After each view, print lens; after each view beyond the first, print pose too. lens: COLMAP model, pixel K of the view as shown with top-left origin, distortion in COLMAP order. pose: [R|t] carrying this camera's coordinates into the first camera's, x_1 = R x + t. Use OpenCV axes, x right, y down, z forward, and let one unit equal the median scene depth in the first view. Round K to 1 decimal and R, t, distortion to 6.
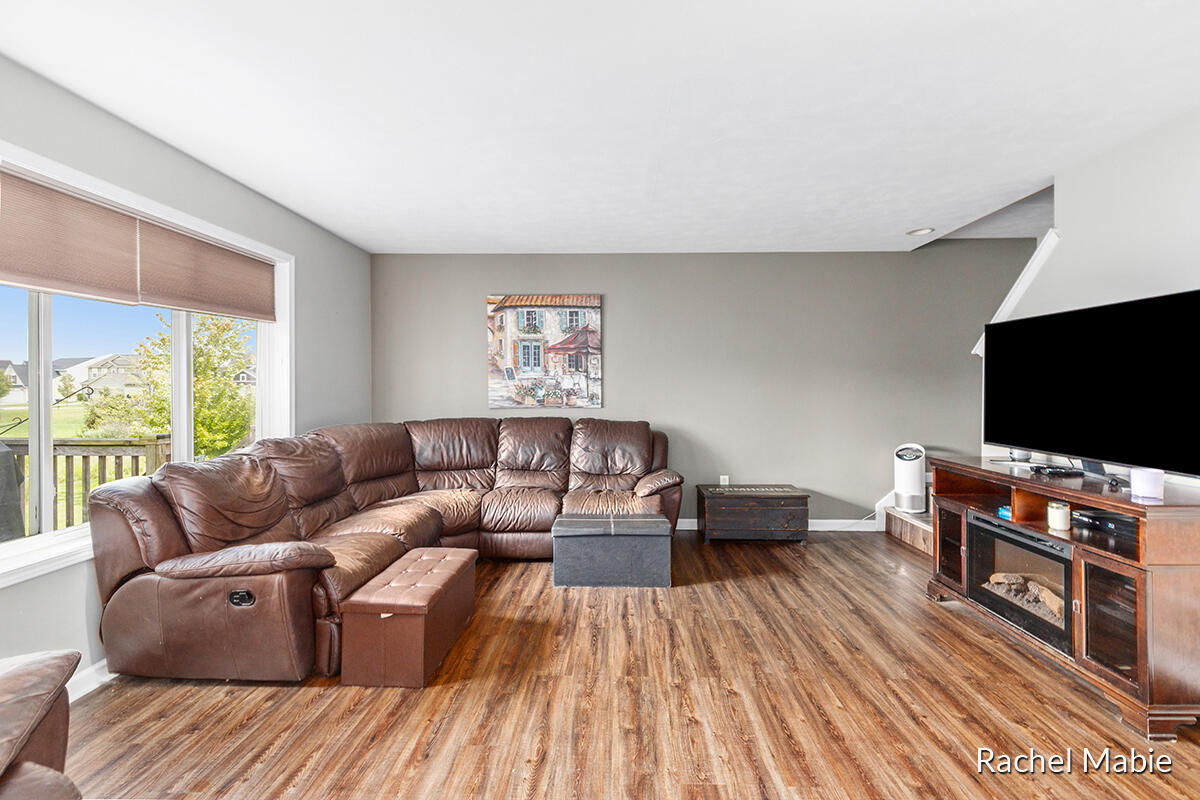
lens RADIAL K [[549.3, 0, 600.0], [0, 549.3, 400.0], [0, 0, 1]] dist [0.000426, 0.000111]
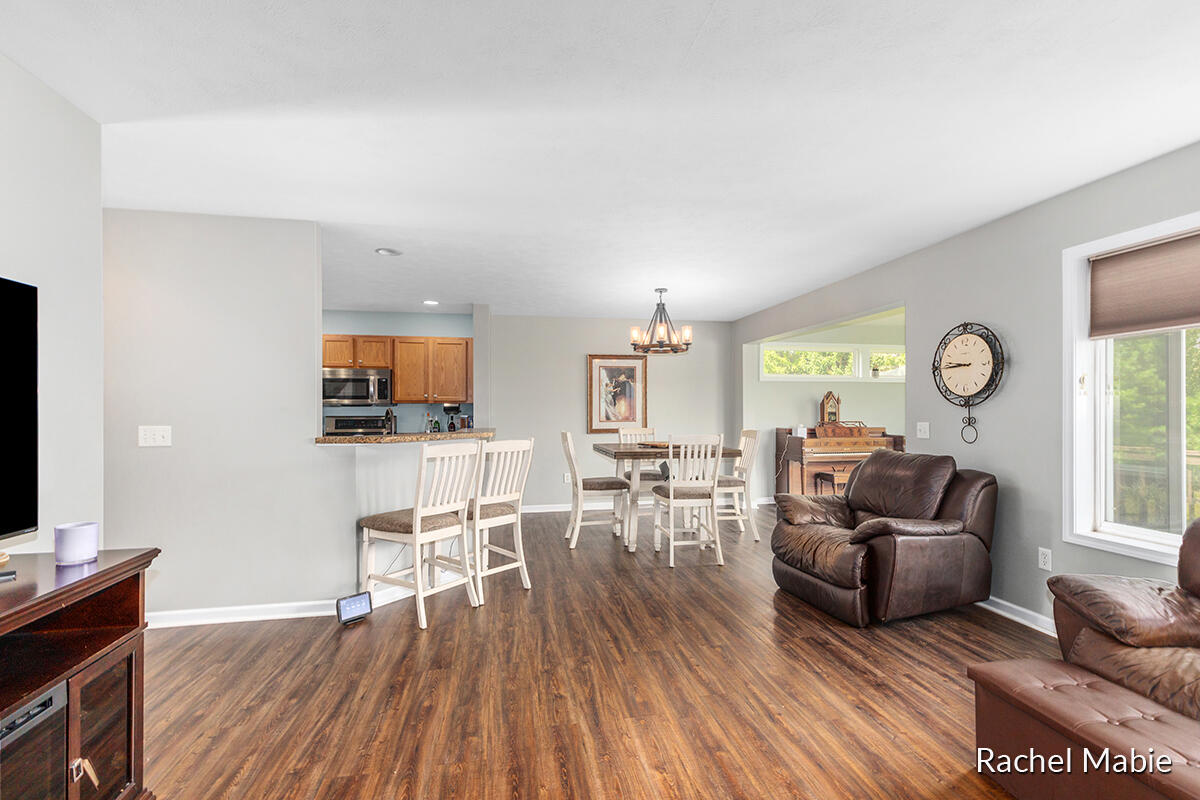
lens RADIAL K [[549.3, 0, 600.0], [0, 549.3, 400.0], [0, 0, 1]] dist [0.000426, 0.000111]
pose [[-0.978588, 0.001576, -0.205824, 0.464406], [-0.001294, 0.999904, 0.013812, -0.057312], [0.205826, 0.013783, -0.978491, 1.896240]]
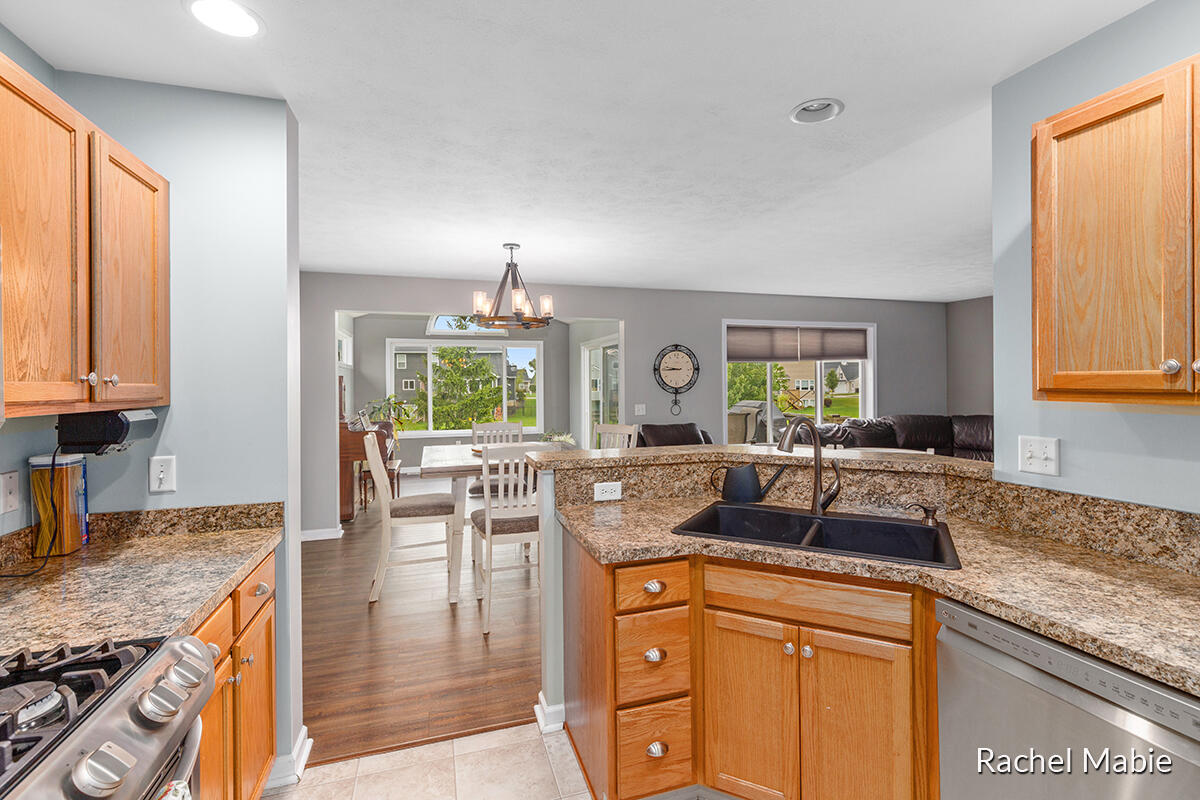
lens RADIAL K [[549.3, 0, 600.0], [0, 549.3, 400.0], [0, 0, 1]] dist [0.000426, 0.000111]
pose [[0.316736, 0.014947, -0.948396, 1.643477], [-0.016768, 0.999808, 0.010157, -0.003461], [0.948366, 0.012686, 0.316925, -0.864876]]
